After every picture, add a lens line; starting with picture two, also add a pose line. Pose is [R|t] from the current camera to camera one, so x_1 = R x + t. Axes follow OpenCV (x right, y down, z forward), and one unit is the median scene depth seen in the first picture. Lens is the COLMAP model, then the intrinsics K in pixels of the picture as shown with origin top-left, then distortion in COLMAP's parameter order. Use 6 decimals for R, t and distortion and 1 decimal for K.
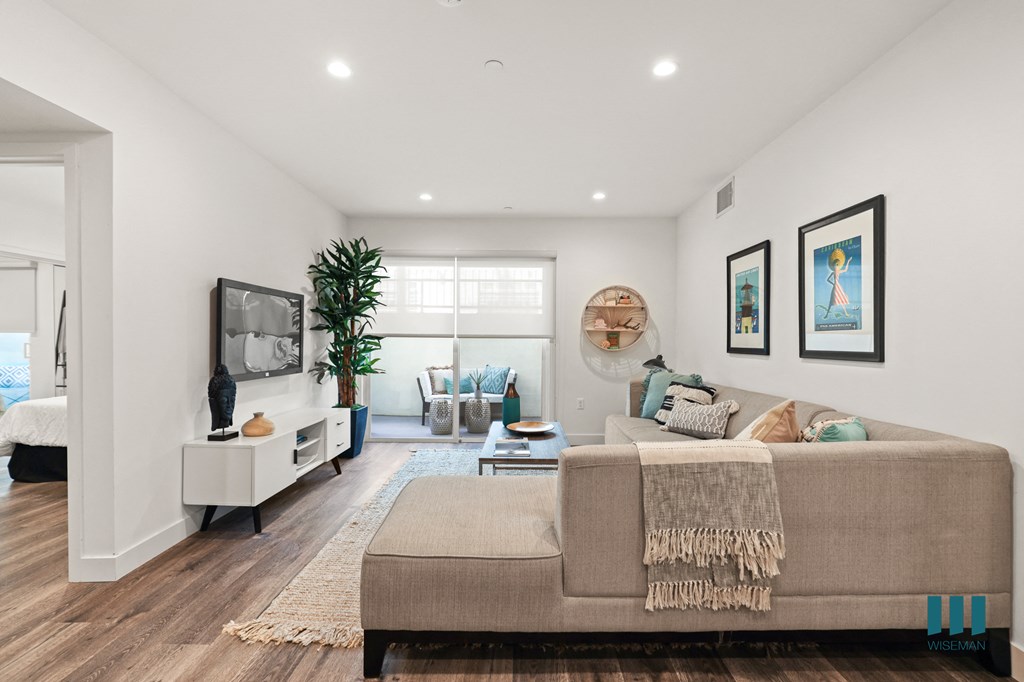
lens RADIAL K [[461.5, 0, 515.0], [0, 461.5, 341.1], [0, 0, 1]] dist [-0.013120, 0.001704]
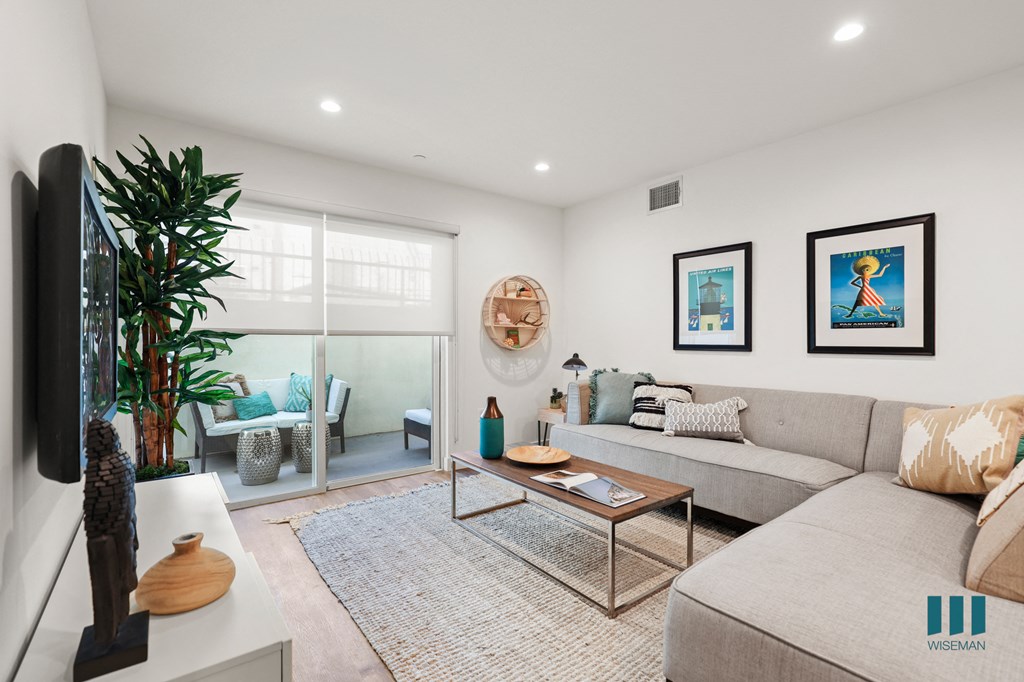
lens RADIAL K [[461.5, 0, 513.3], [0, 461.5, 339.4], [0, 0, 1]] dist [-0.013120, 0.001704]
pose [[0.787082, -0.006743, 0.616811, -0.450609], [0.005467, 0.999977, 0.003955, -0.003245], [-0.616824, 0.000260, 0.787101, 0.431863]]
